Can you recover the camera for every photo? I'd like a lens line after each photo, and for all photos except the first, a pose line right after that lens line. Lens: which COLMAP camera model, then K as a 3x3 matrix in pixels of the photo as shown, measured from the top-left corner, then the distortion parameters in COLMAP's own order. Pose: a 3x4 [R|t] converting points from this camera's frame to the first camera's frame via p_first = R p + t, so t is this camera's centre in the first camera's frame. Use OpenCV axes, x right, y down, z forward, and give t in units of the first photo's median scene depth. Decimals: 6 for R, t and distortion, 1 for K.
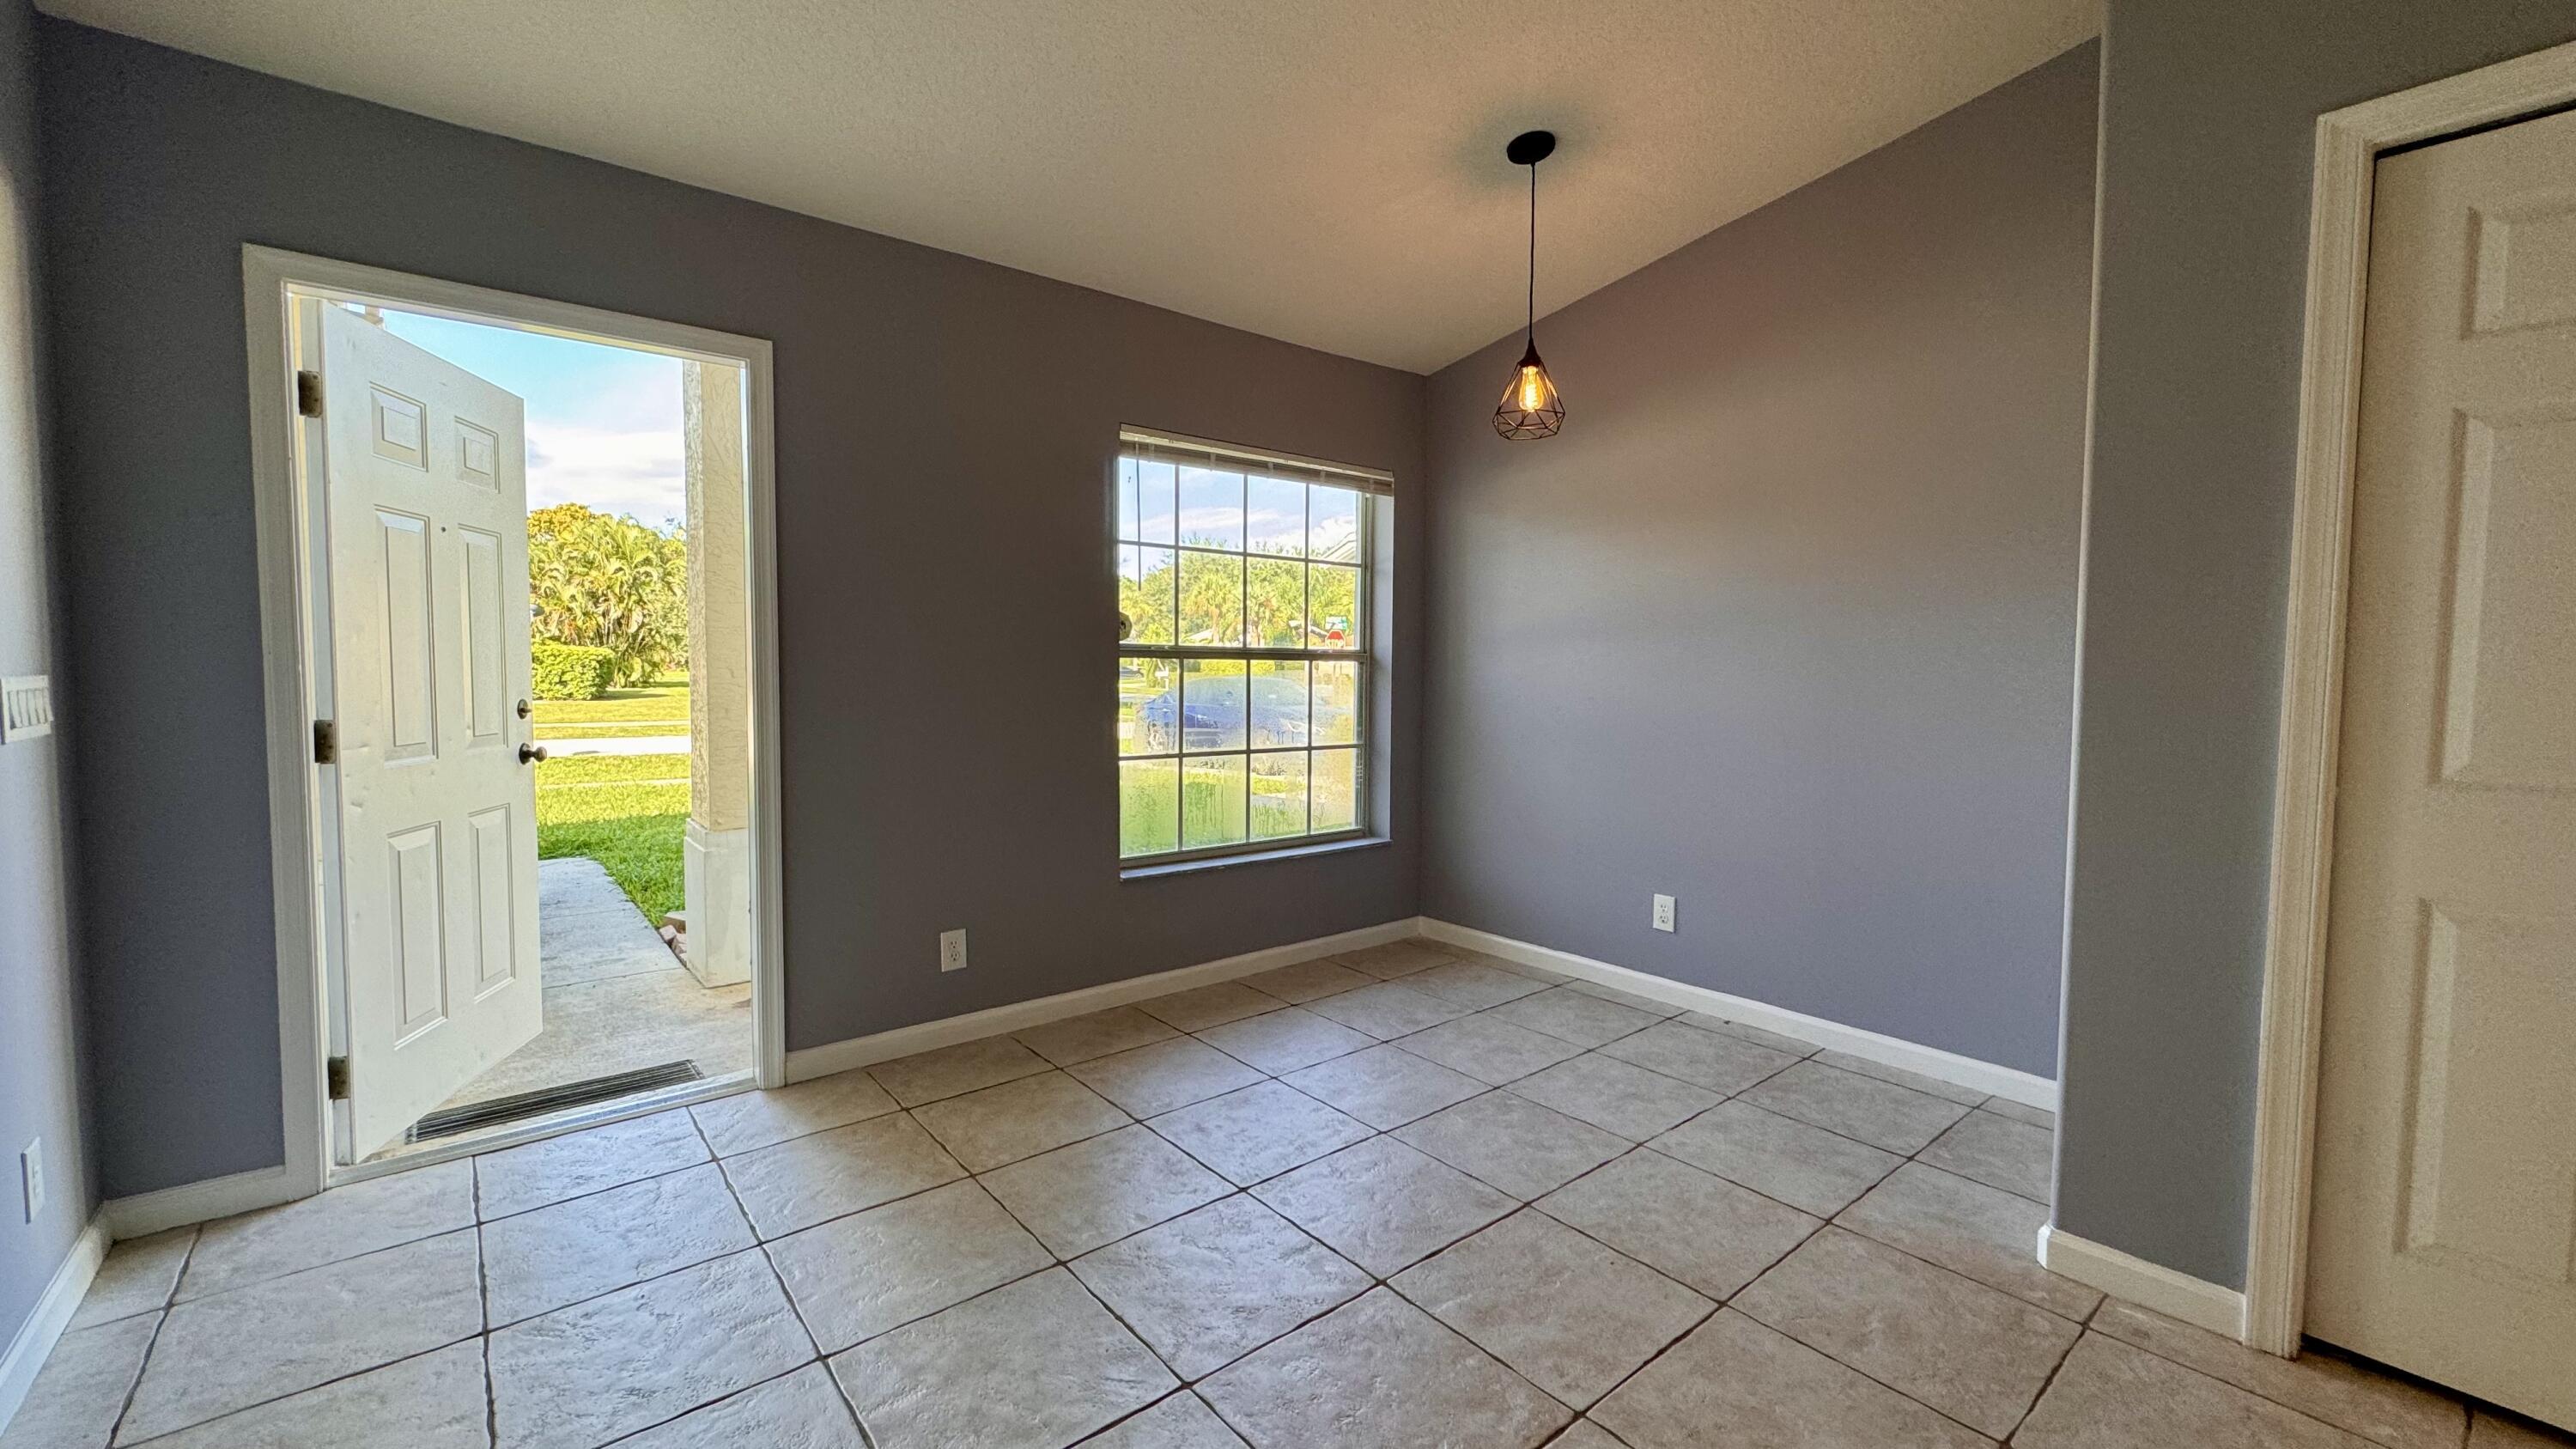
lens RADIAL K [[1027.9, 0, 1285.3], [0, 1027.9, 717.3], [0, 0, 1]] dist [-0.002537, 0.000694]
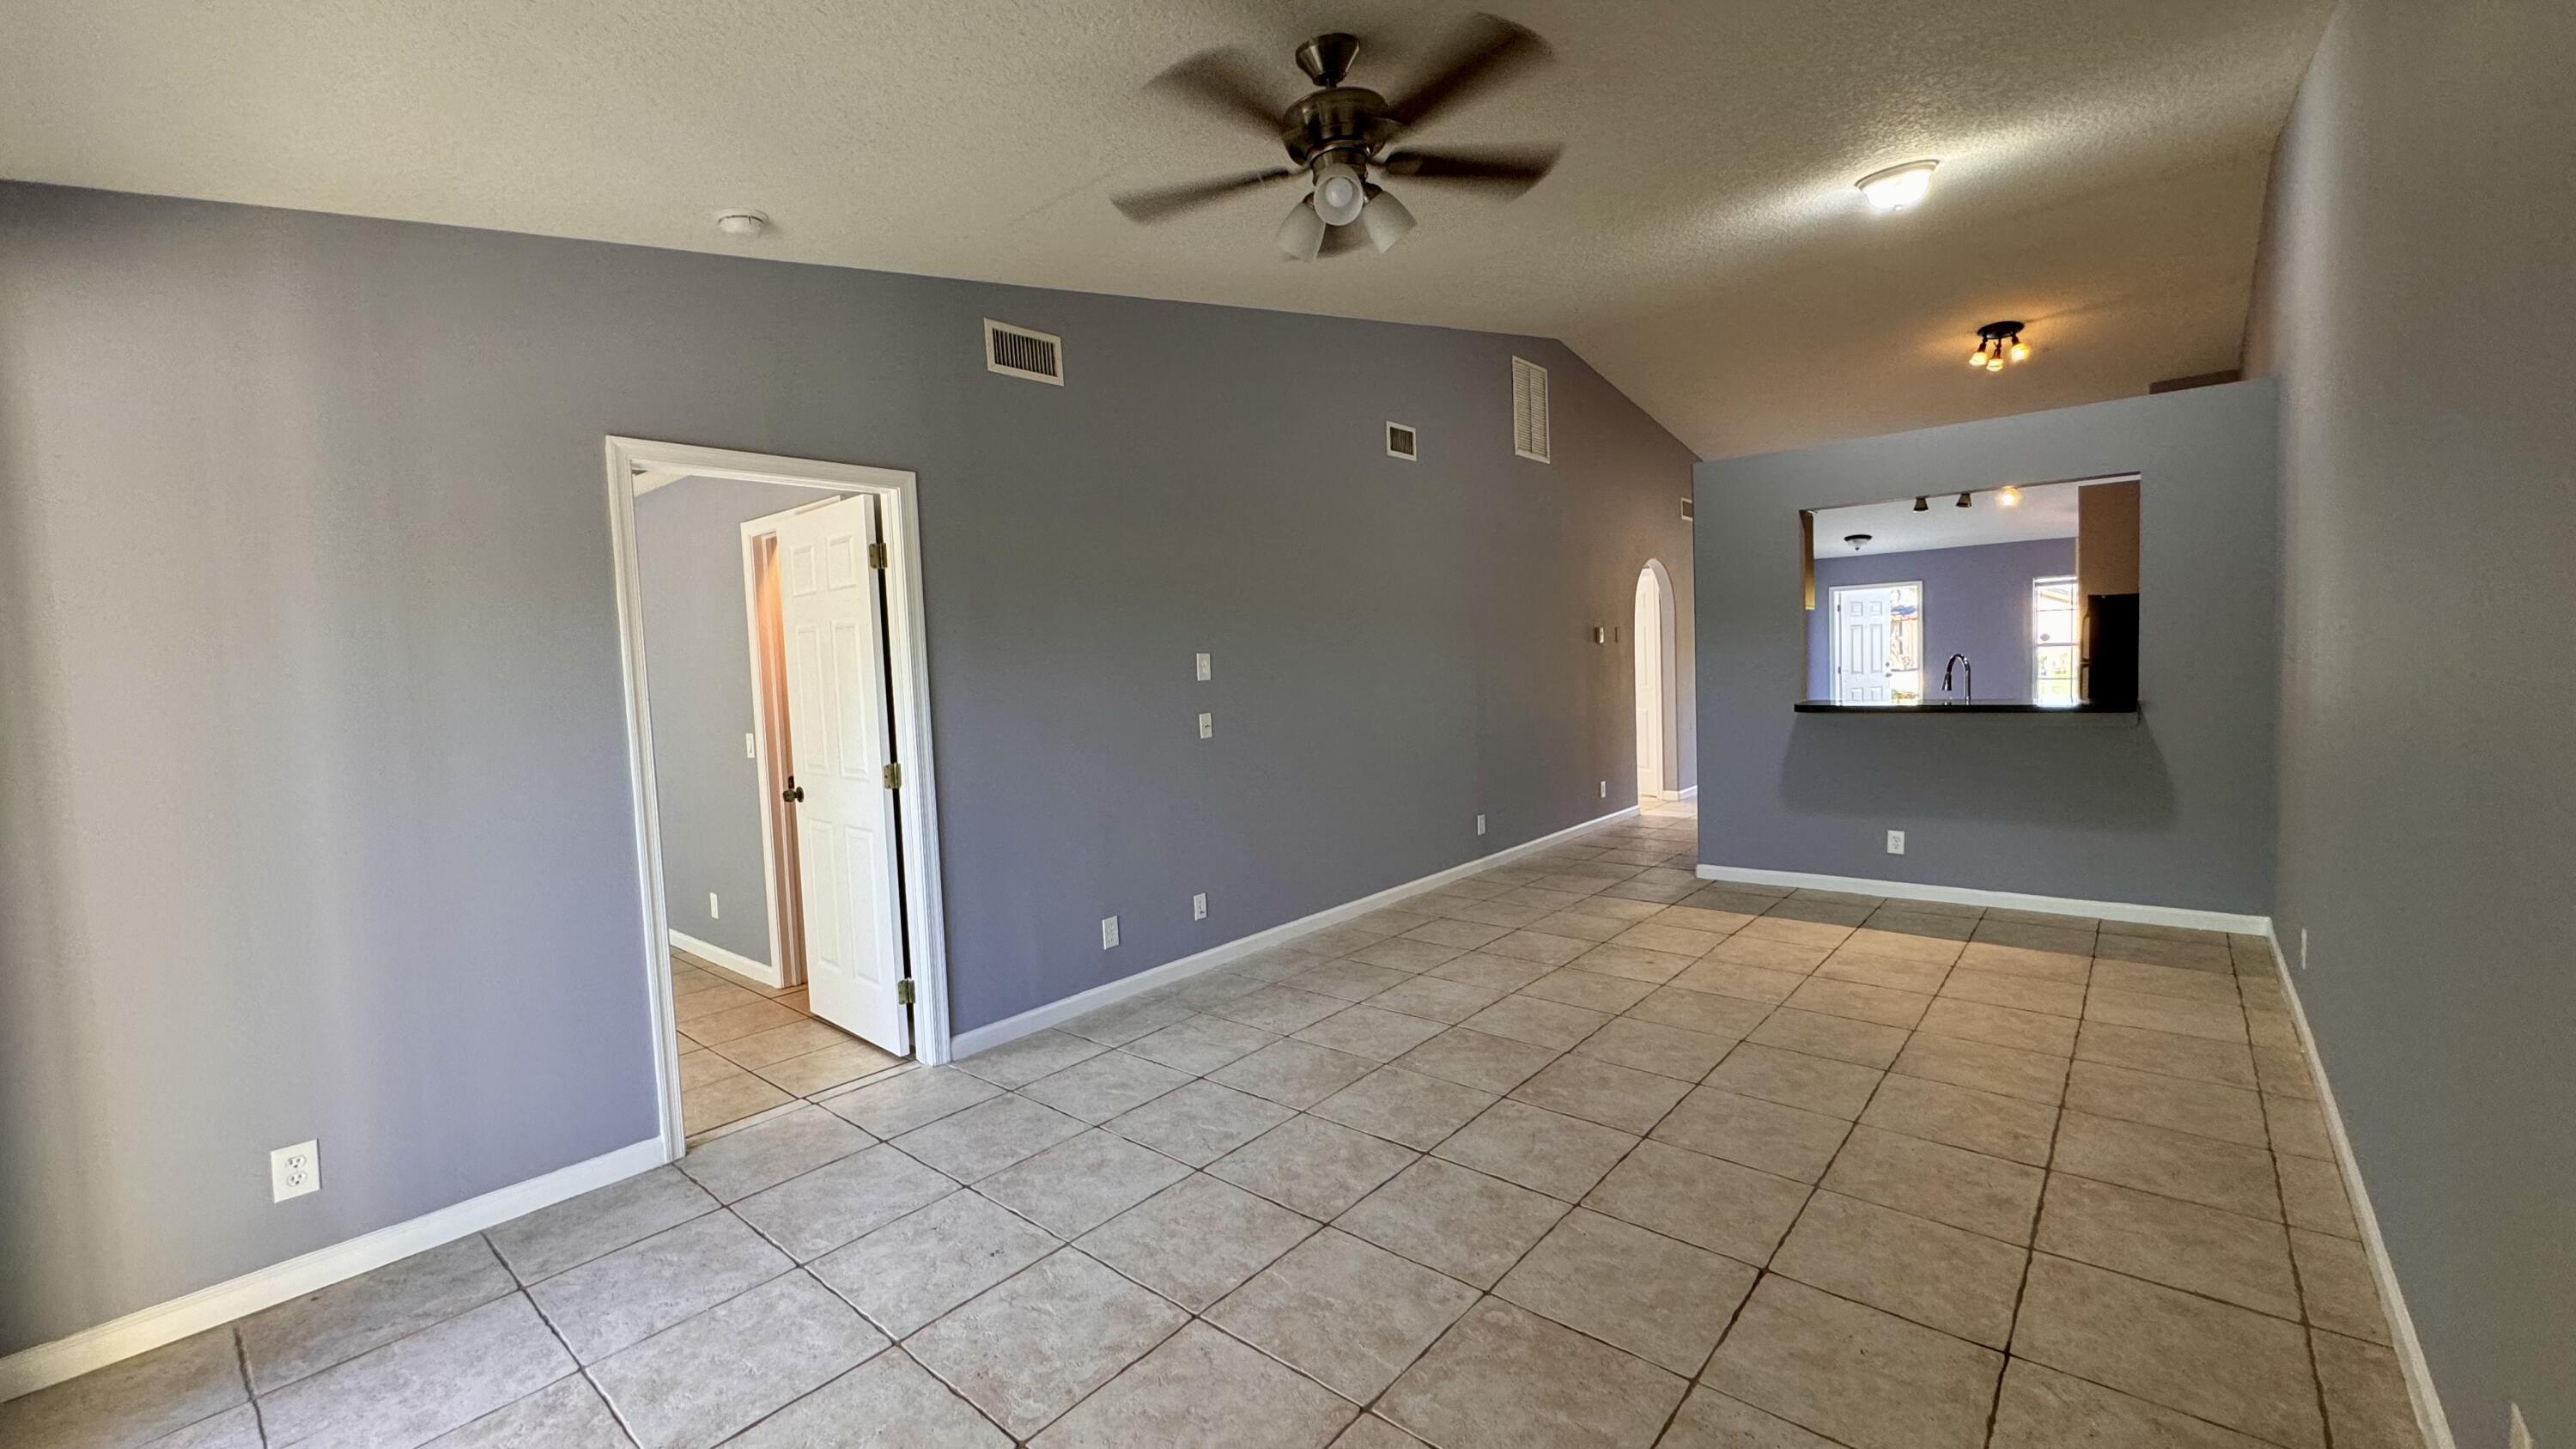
lens RADIAL K [[1027.9, 0, 1285.3], [0, 1027.9, 714.2], [0, 0, 1]] dist [-0.002537, 0.000694]
pose [[0.177507, 0.036804, -0.983431, 3.302106], [-0.009197, 0.999319, 0.035738, 0.073656], [0.984077, 0.002701, 0.177725, -2.425214]]
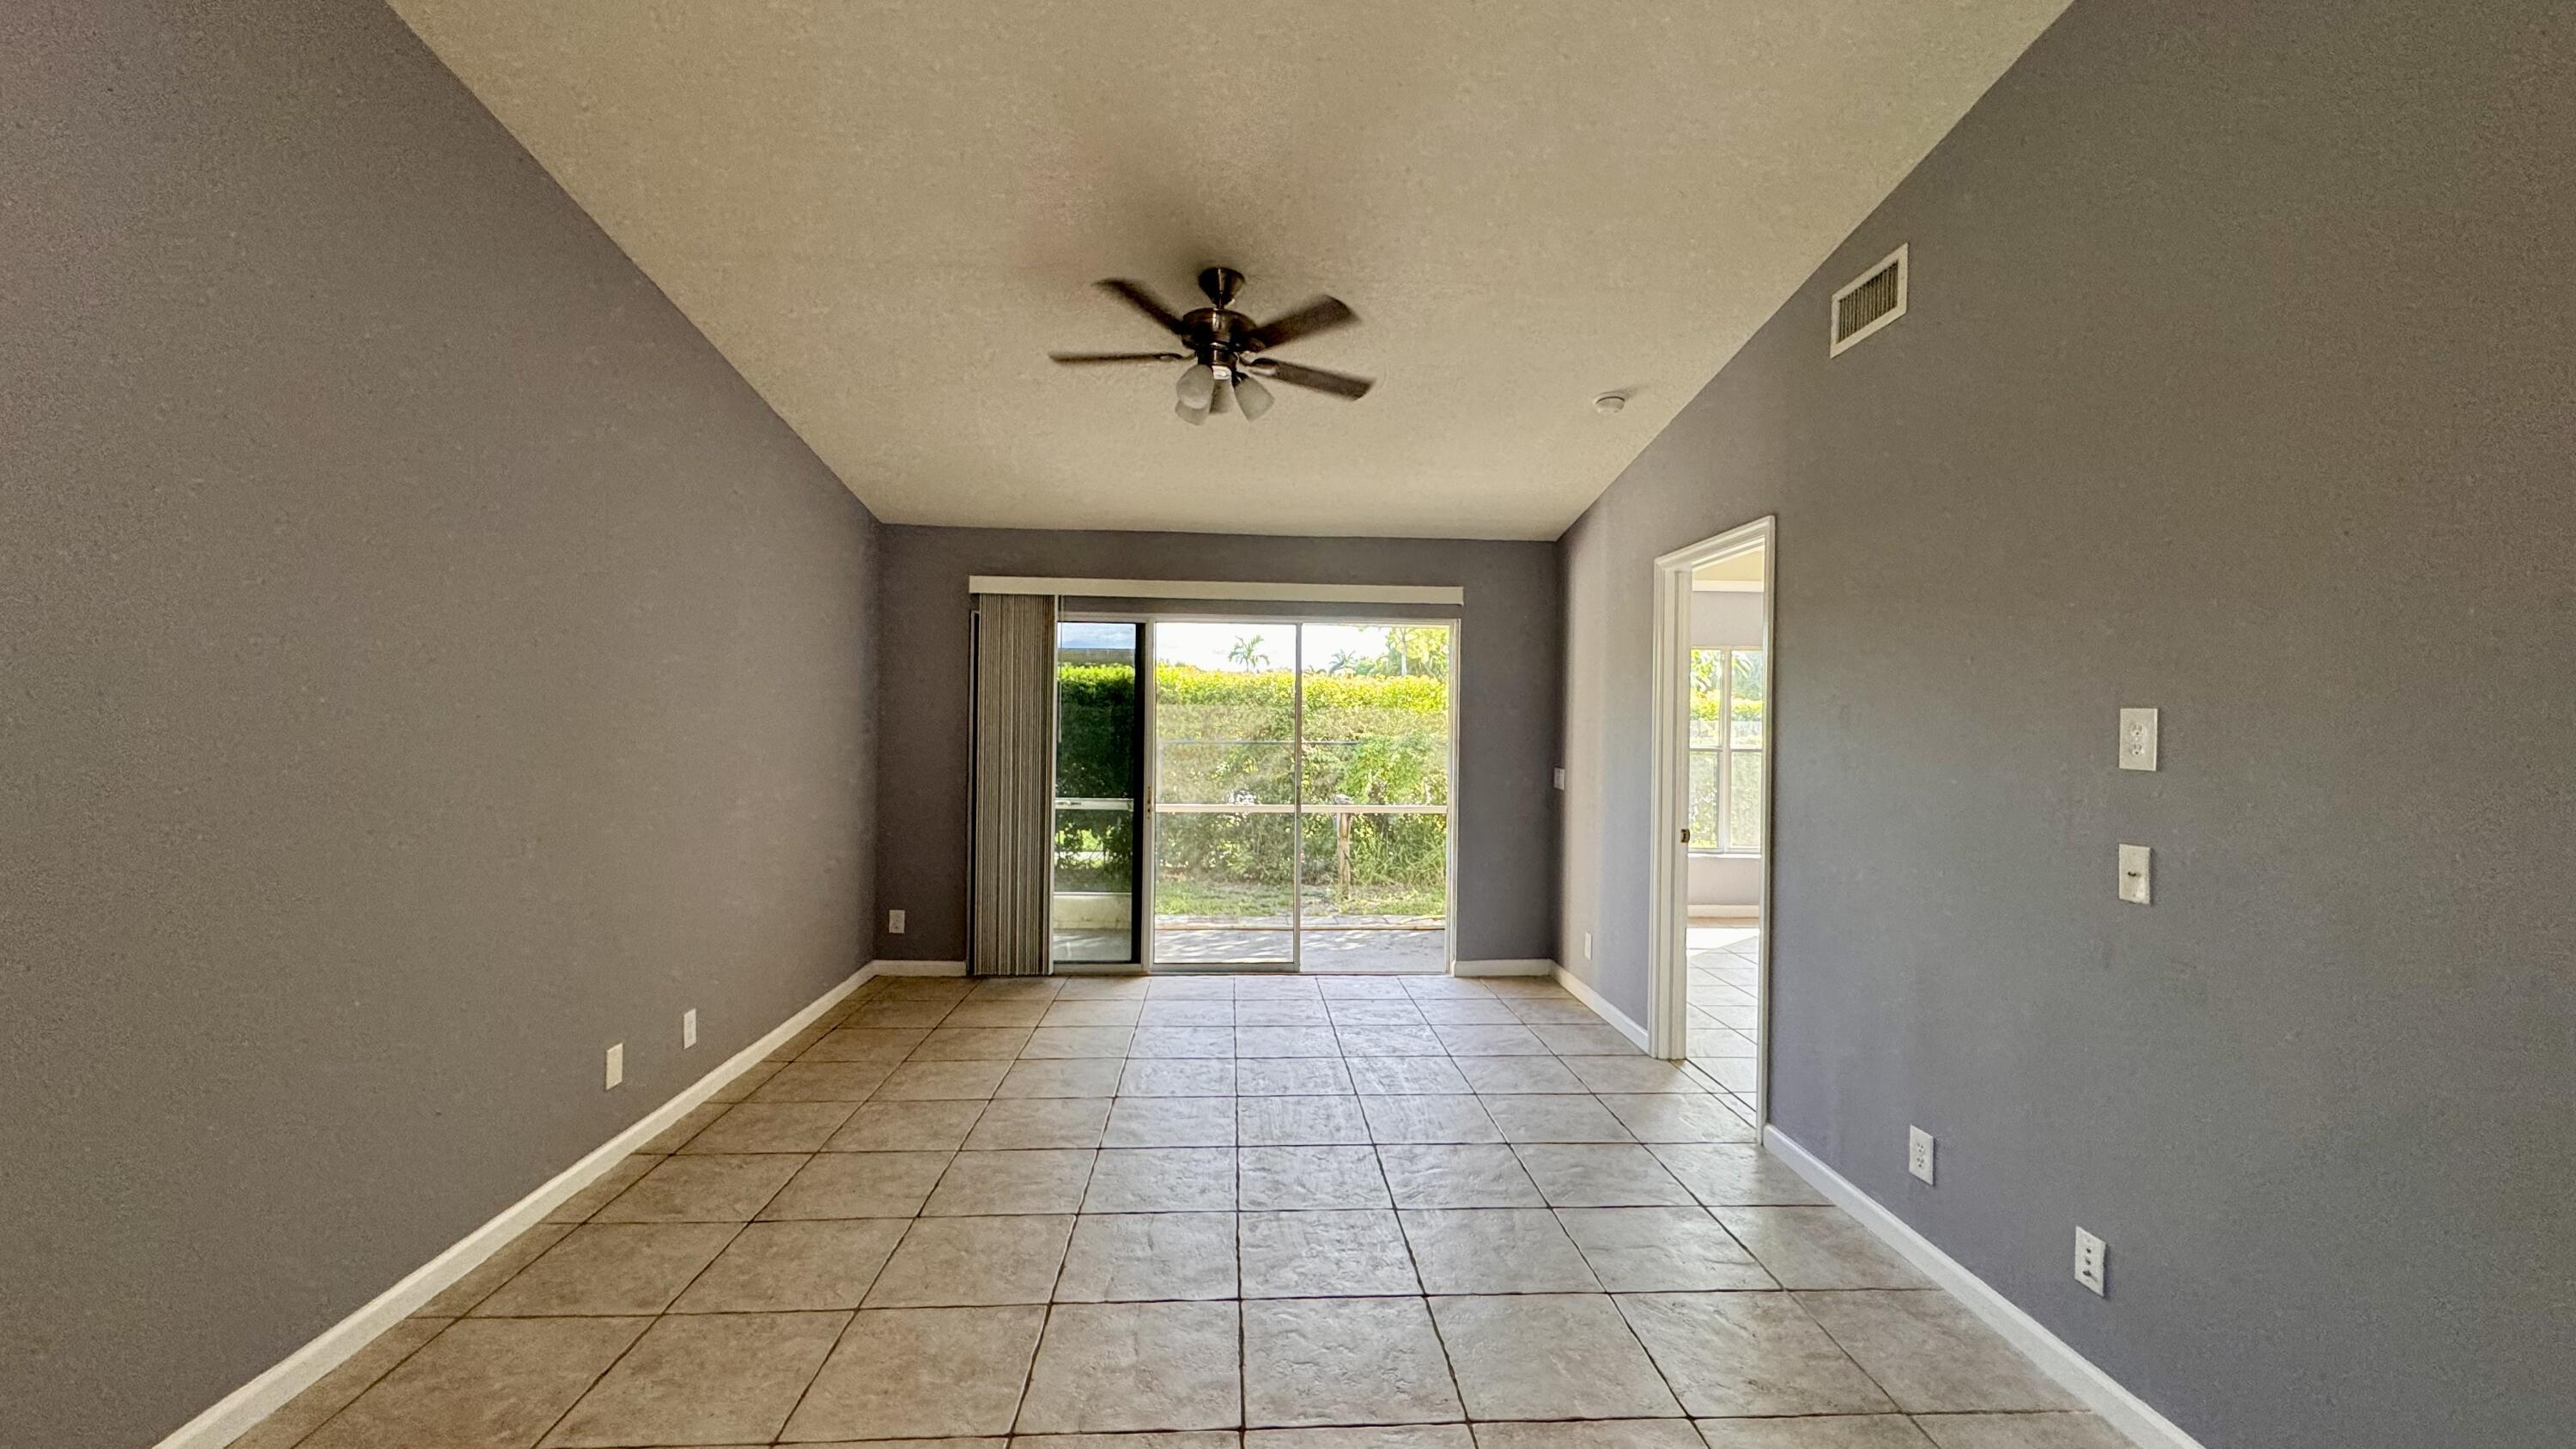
lens RADIAL K [[1027.9, 0, 1284.3], [0, 1027.9, 724.2], [0, 0, 1]] dist [-0.002537, 0.000694]
pose [[-0.806456, -0.021996, 0.590885, 1.724113], [0.008433, 0.998778, 0.048690, 0.008411], [-0.591234, 0.044249, -0.805286, -1.339310]]
